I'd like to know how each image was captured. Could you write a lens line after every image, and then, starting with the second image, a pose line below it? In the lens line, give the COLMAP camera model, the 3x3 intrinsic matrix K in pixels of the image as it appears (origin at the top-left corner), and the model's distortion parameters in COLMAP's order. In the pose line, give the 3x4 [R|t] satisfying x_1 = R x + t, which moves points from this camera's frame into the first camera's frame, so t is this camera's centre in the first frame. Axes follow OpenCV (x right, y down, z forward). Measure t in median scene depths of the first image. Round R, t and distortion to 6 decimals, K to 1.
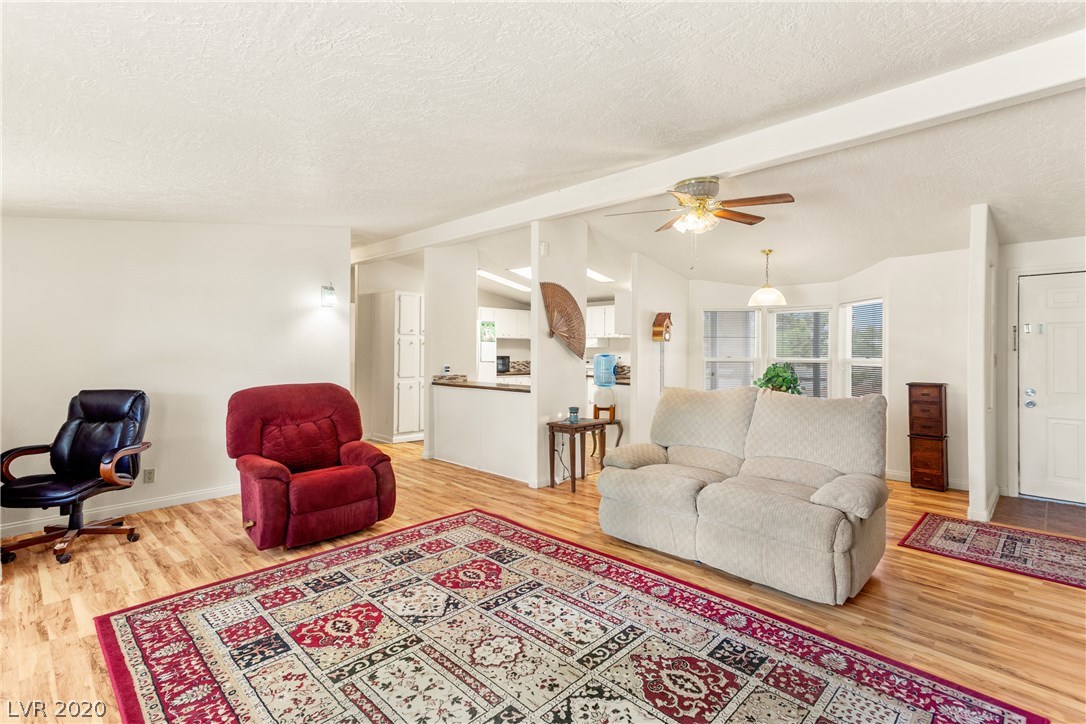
lens RADIAL K [[513.2, 0, 541.4], [0, 513.2, 356.7], [0, 0, 1]] dist [0.022159, 0.003612]
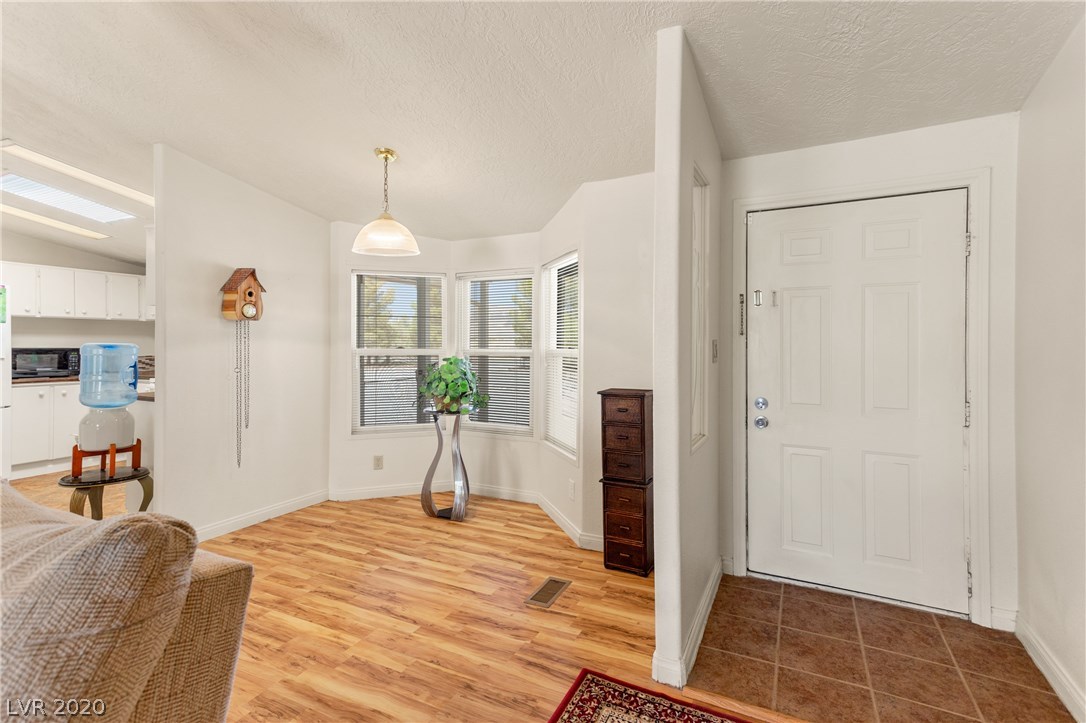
lens RADIAL K [[513.2, 0, 543.7], [0, 513.2, 353.4], [0, 0, 1]] dist [0.022159, 0.003612]
pose [[0.951904, -0.007632, 0.306303, 0.472806], [0.004708, 0.999936, 0.010285, 0.002175], [-0.306362, -0.008348, 0.951879, 0.472953]]
